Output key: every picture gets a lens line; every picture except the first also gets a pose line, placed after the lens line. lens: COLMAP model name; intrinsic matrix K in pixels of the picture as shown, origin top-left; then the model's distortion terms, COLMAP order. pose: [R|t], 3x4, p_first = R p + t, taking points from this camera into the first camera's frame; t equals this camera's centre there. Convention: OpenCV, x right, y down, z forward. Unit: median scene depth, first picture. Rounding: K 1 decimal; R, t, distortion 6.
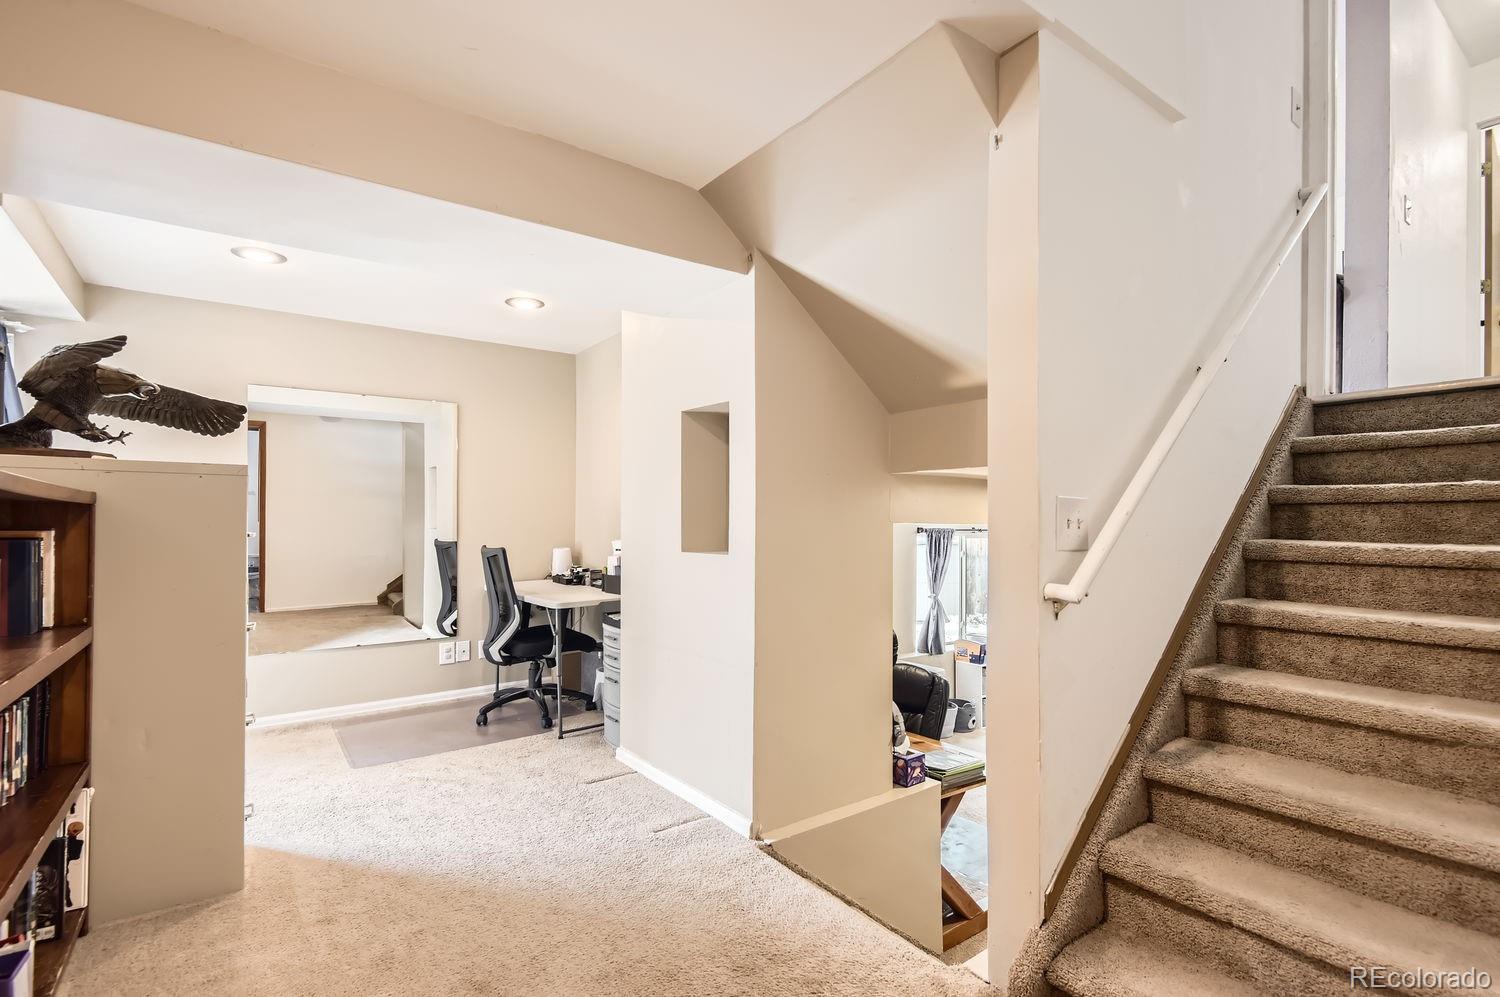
lens RADIAL K [[699.1, 0, 750.0], [0, 699.1, 498.5], [0, 0, 1]] dist [-0.005750, -0.001005]
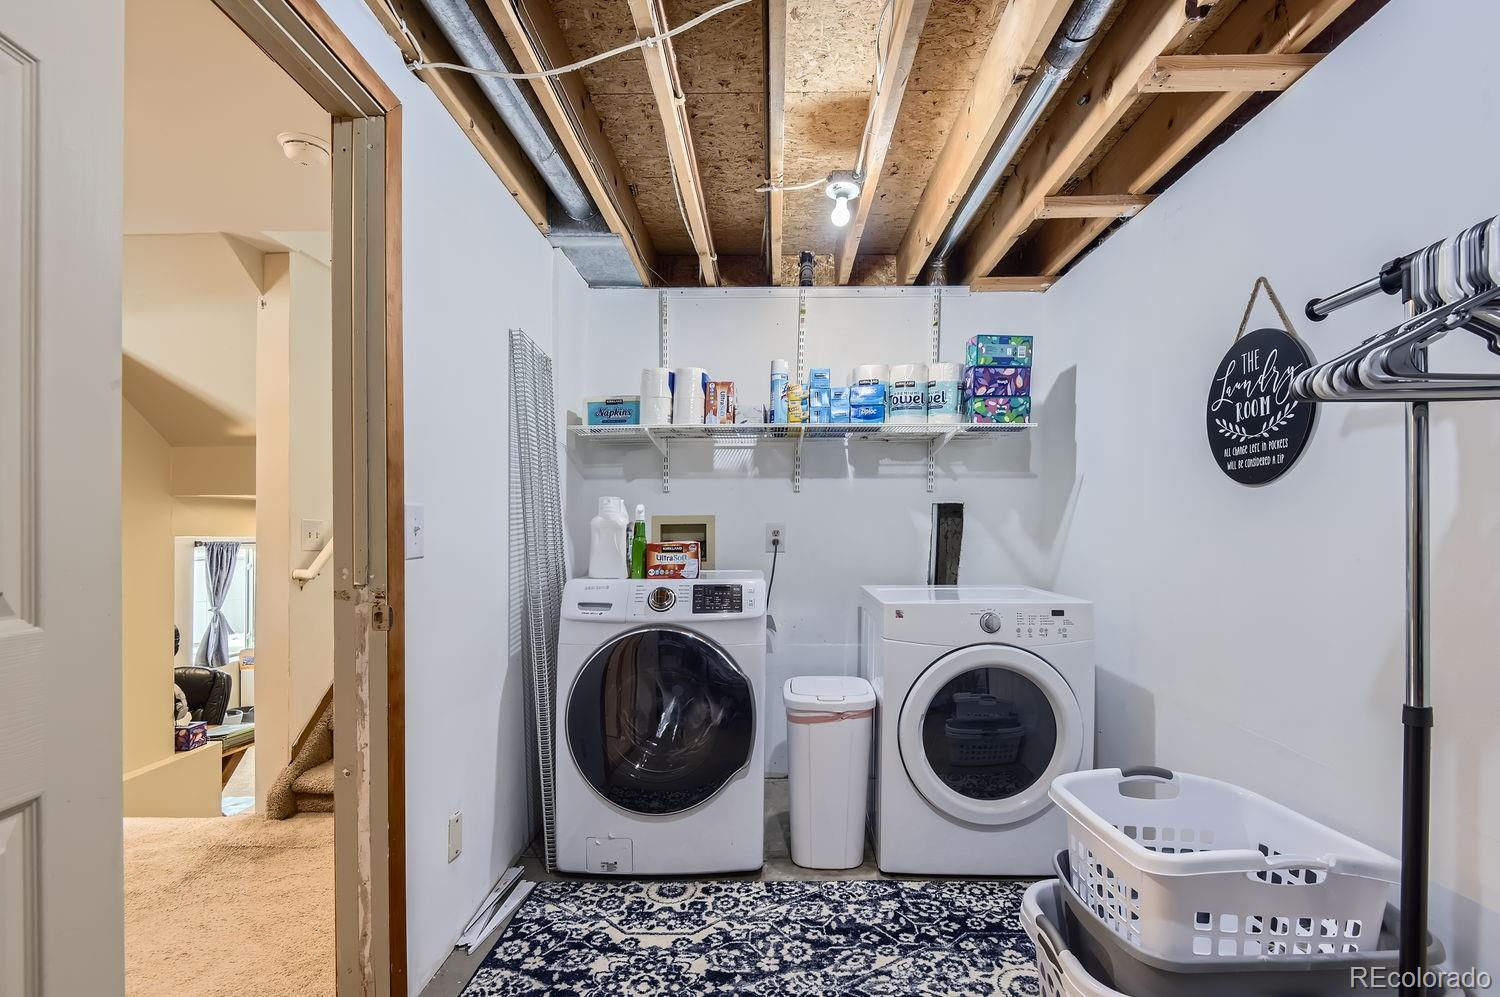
lens RADIAL K [[699.1, 0, 750.0], [0, 699.1, 498.5], [0, 0, 1]] dist [-0.005750, -0.001005]
pose [[0.612186, 0.004563, 0.790701, -0.132100], [0.003092, 0.999962, -0.008164, -0.019250], [-0.790708, 0.007443, 0.612148, -0.502053]]
